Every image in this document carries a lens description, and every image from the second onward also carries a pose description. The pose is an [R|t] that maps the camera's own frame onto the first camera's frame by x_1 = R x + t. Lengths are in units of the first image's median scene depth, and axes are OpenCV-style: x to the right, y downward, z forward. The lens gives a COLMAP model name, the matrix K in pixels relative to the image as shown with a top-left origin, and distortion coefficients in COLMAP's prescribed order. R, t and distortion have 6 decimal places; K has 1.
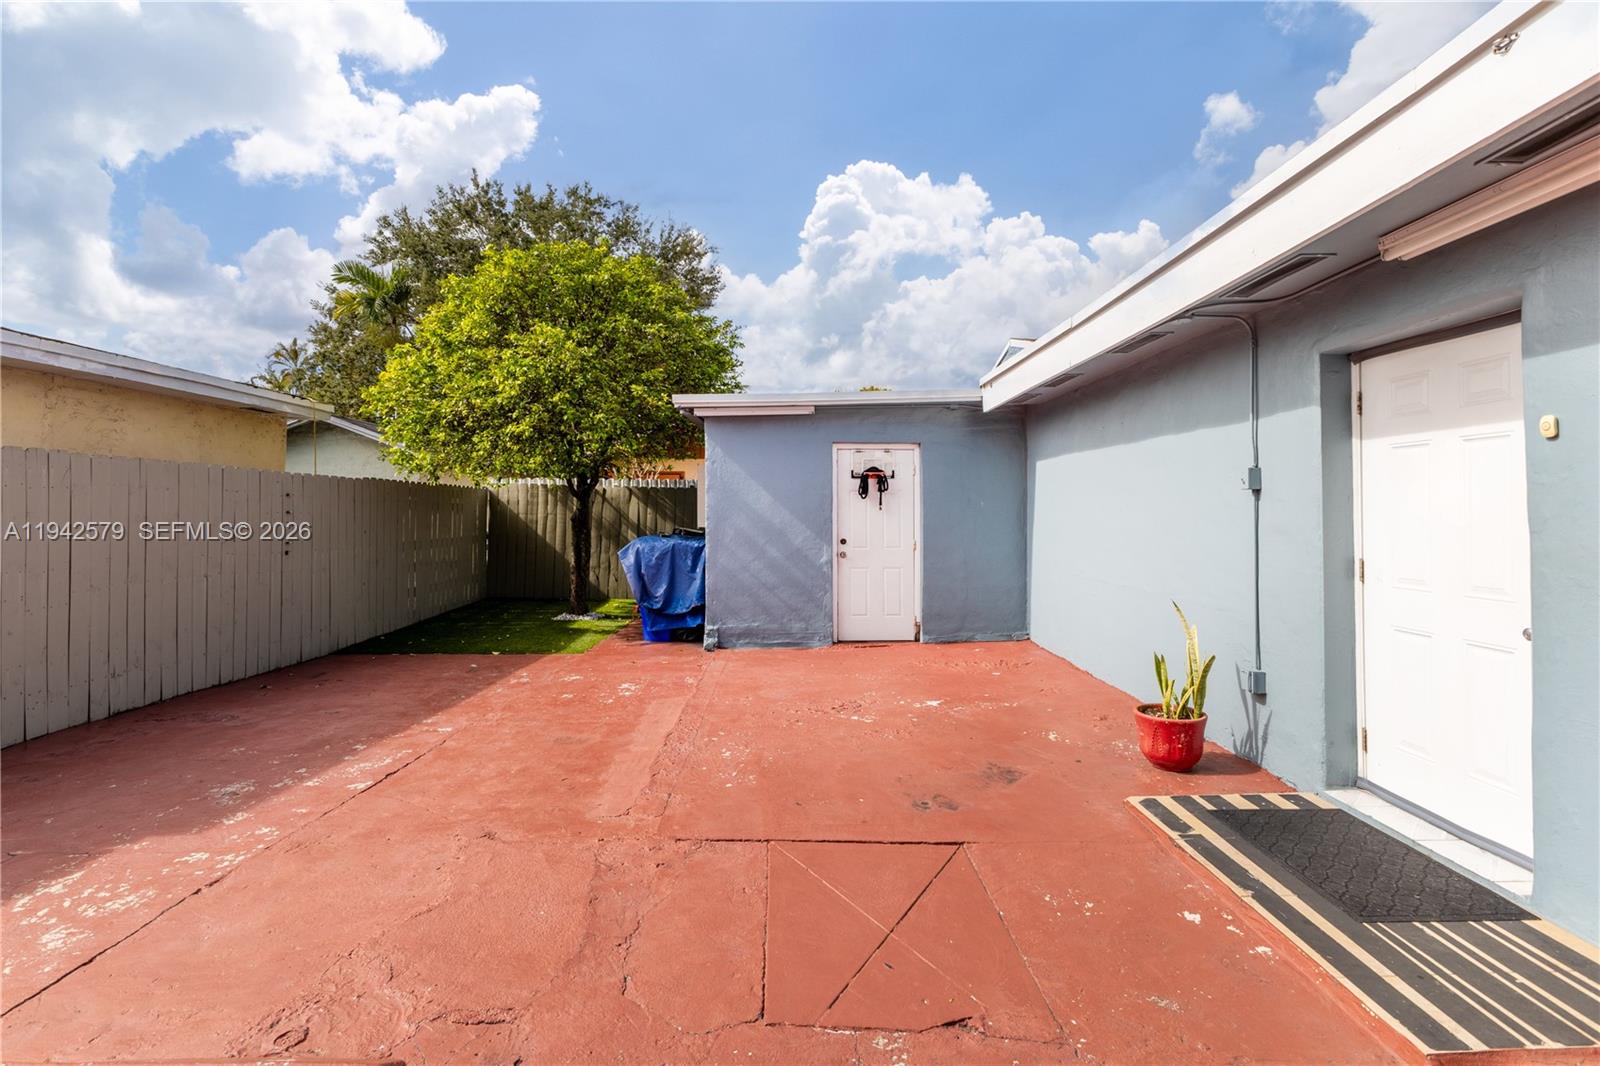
lens RADIAL K [[749.3, 0, 803.1], [0, 749.3, 489.8], [0, 0, 1]] dist [0.002666, 0.000060]
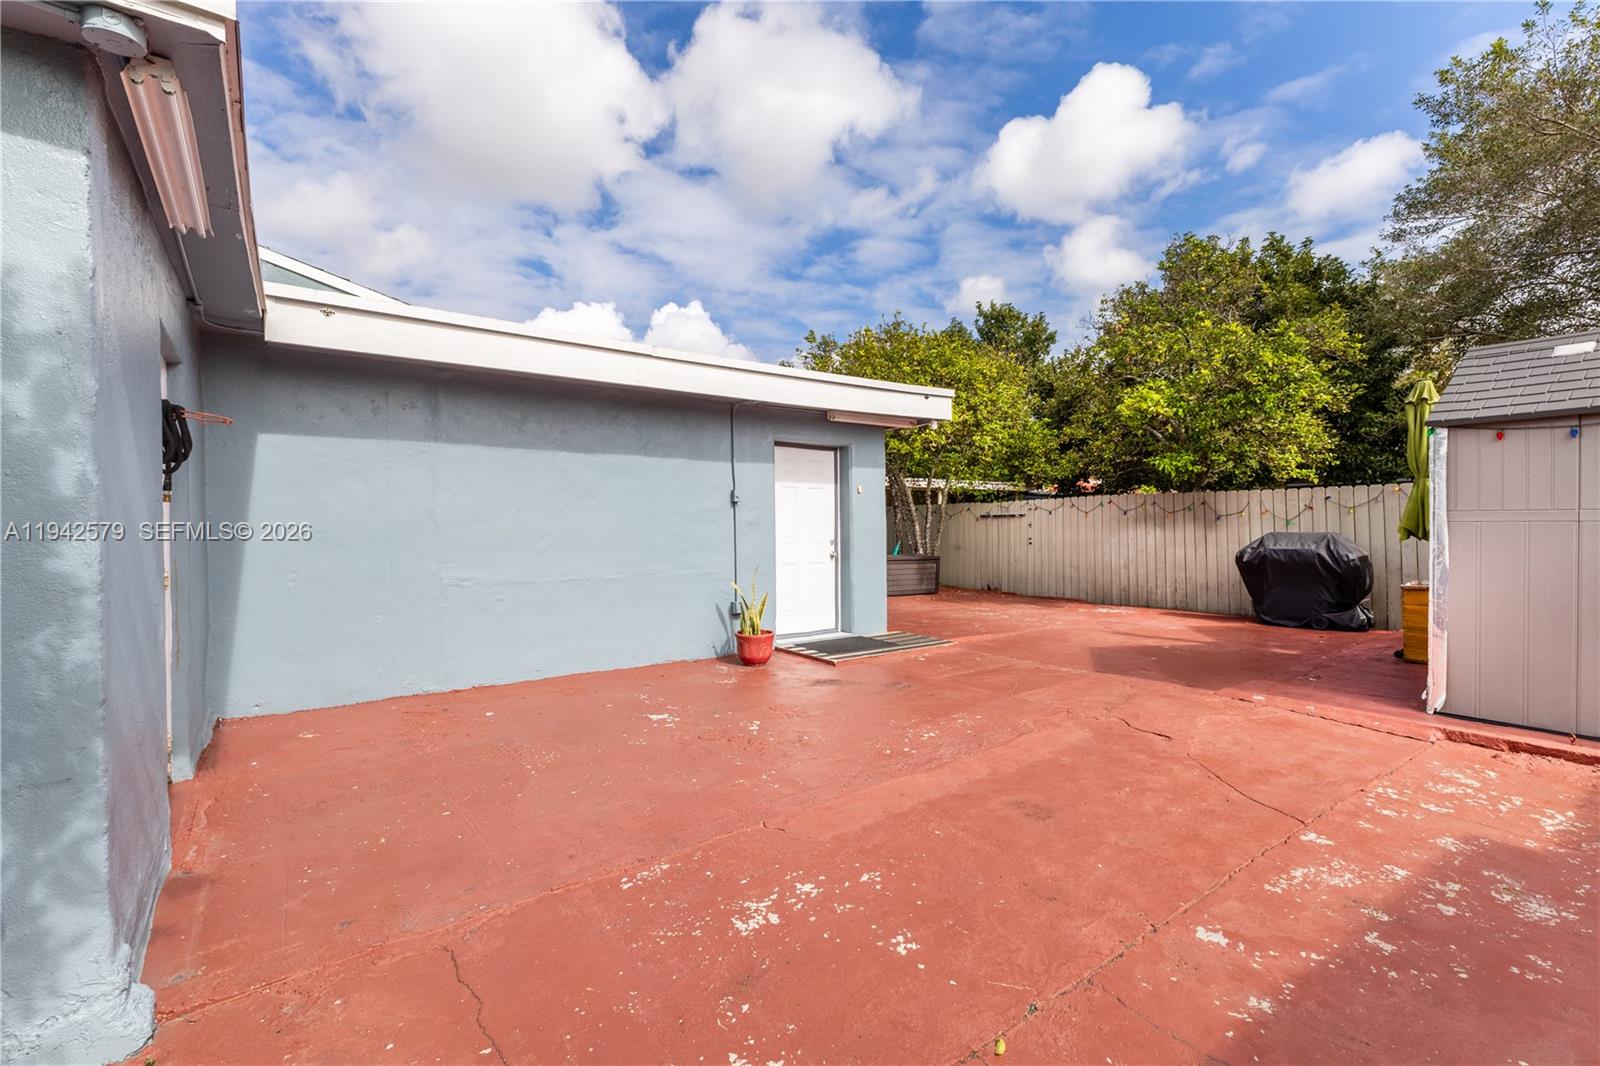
lens RADIAL K [[697.0, 0, 800.0], [0, 697.0, 533.0], [0, 0, 1]] dist [0.008717, -0.000479]
pose [[-0.575694, -0.010298, 0.817601, -0.830185], [-0.019744, 0.999804, -0.001309, 0.069552], [-0.817427, -0.016896, -0.575784, 1.777876]]
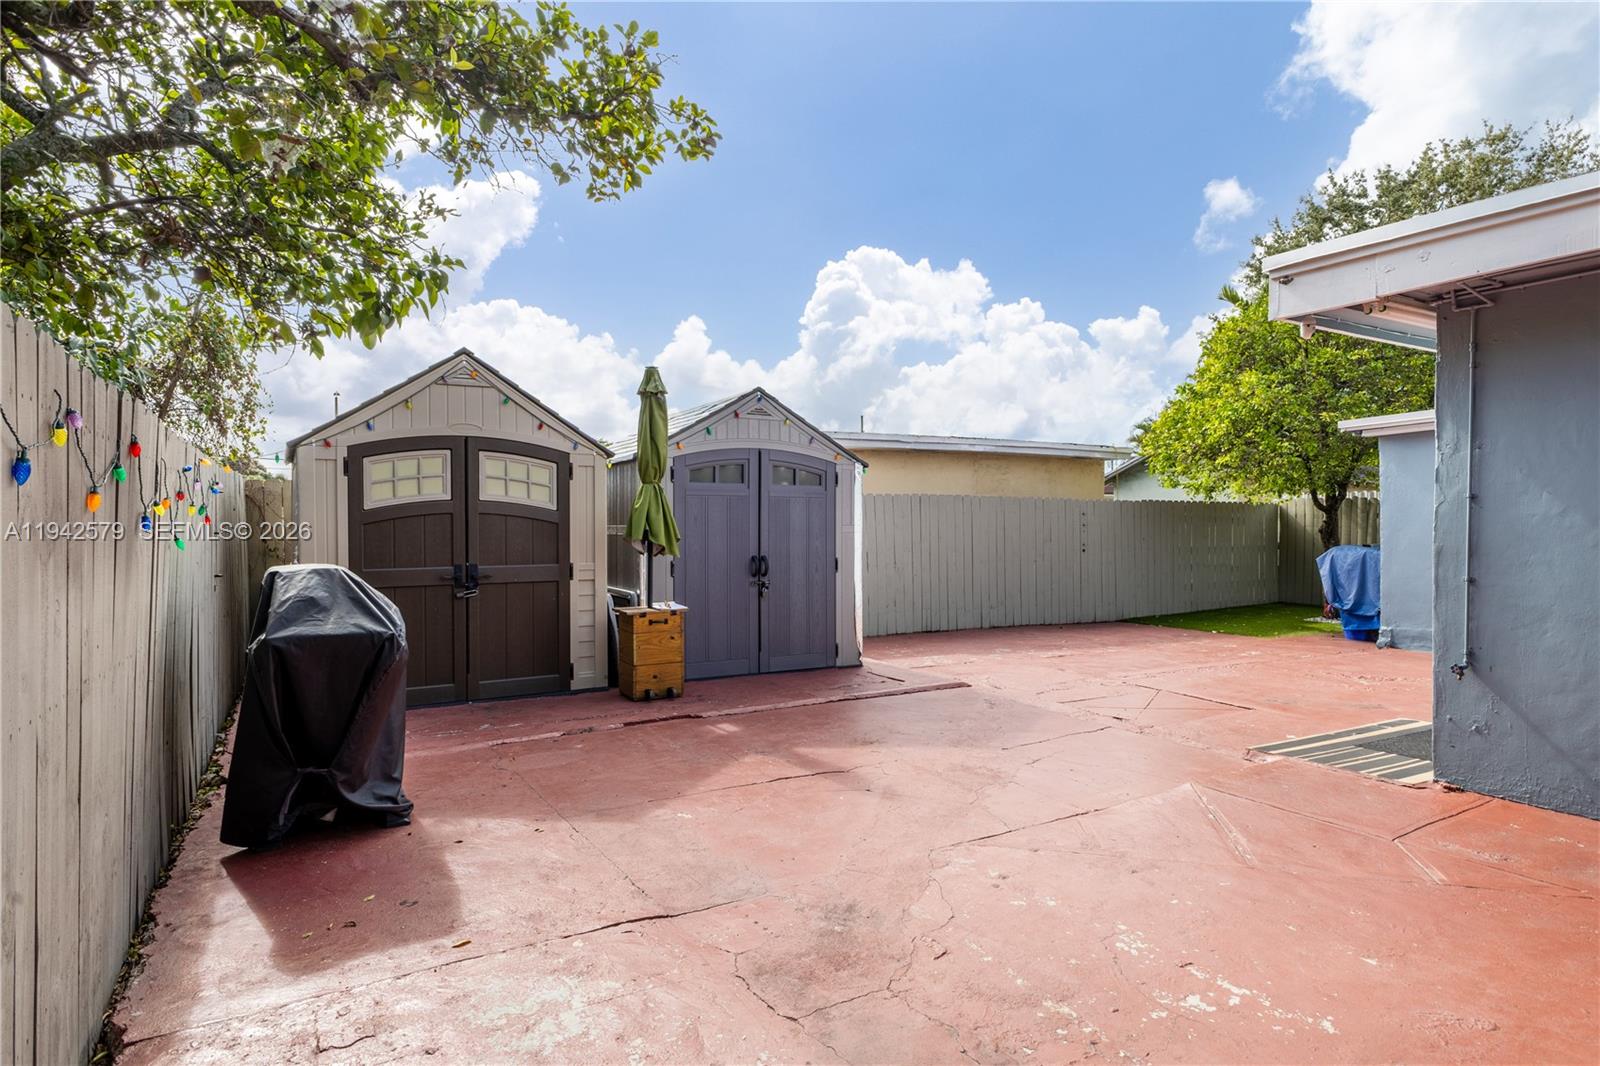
lens RADIAL K [[891.9, 0, 800.0], [0, 891.9, 533.0], [0, 0, 1]] dist [-0.003915, 0.001773]
pose [[0.465817, 0.003058, -0.884876, 1.198331], [0.027663, 0.999455, 0.018016, -0.006105], [0.884449, -0.032871, 0.465478, -0.687311]]
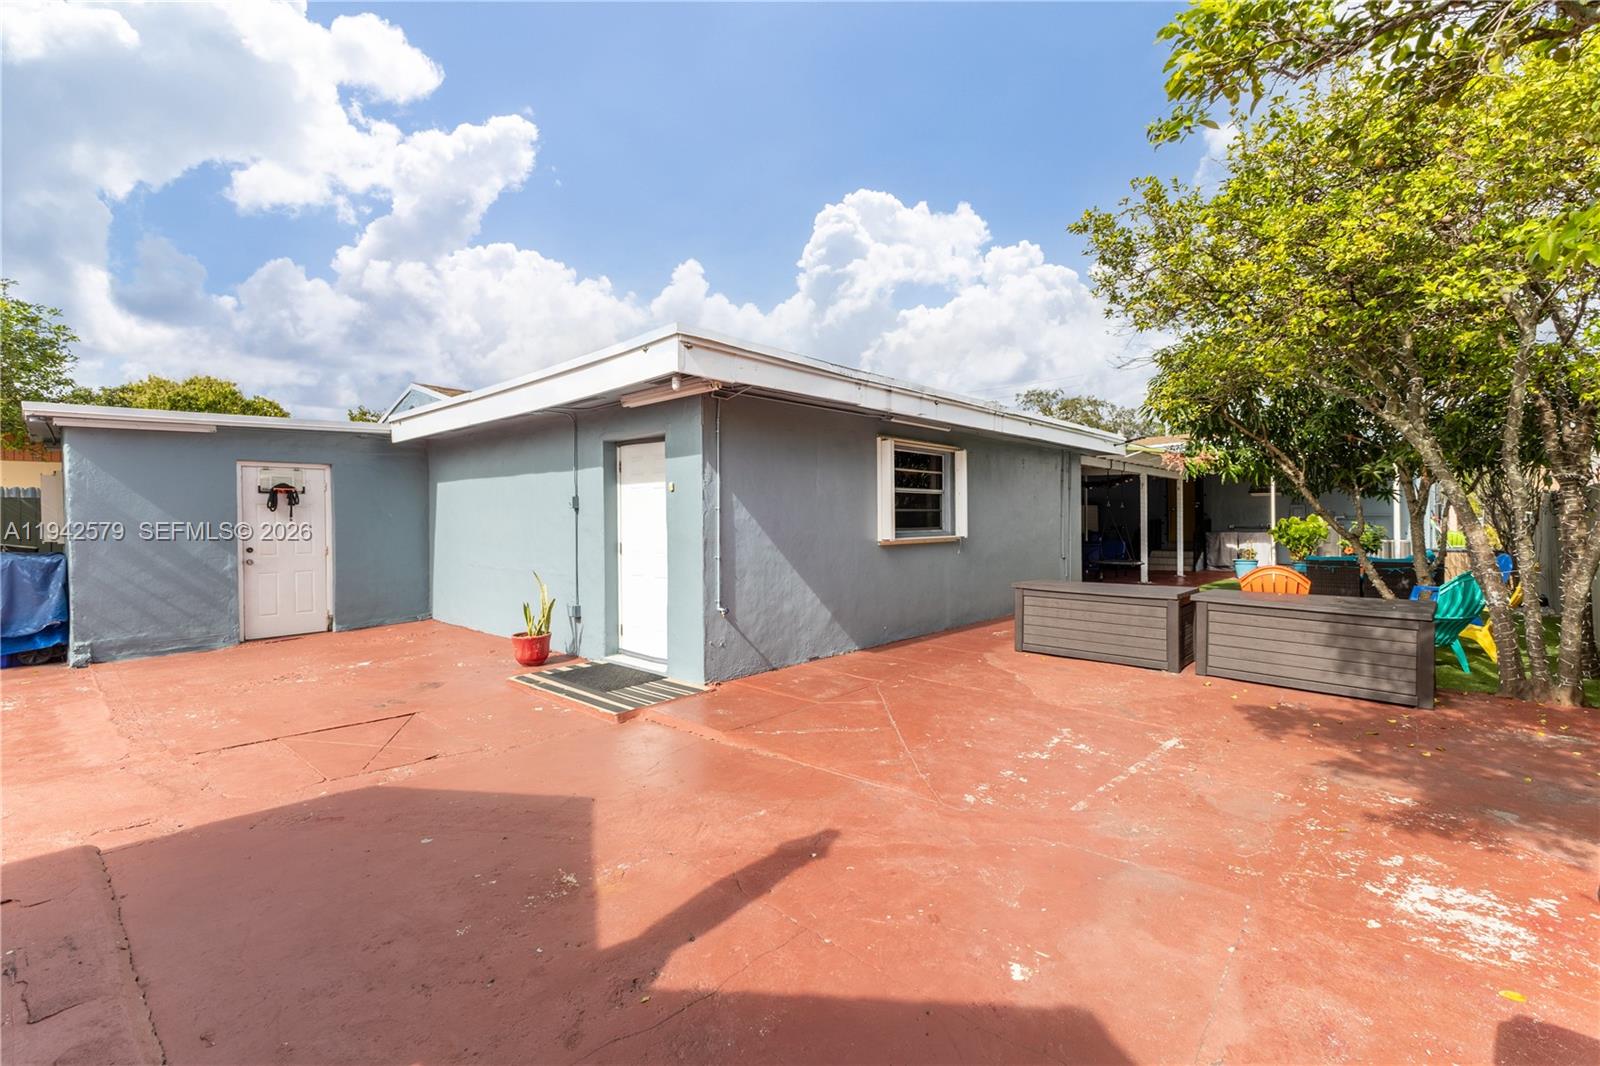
lens RADIAL K [[697.0, 0, 800.0], [0, 697.0, 533.0], [0, 0, 1]] dist [0.008717, -0.000479]
pose [[0.690454, -0.024255, 0.722969, -0.253532], [-0.012042, 0.998914, 0.045013, -0.023784], [-0.723276, -0.039785, 0.689412, -0.572092]]
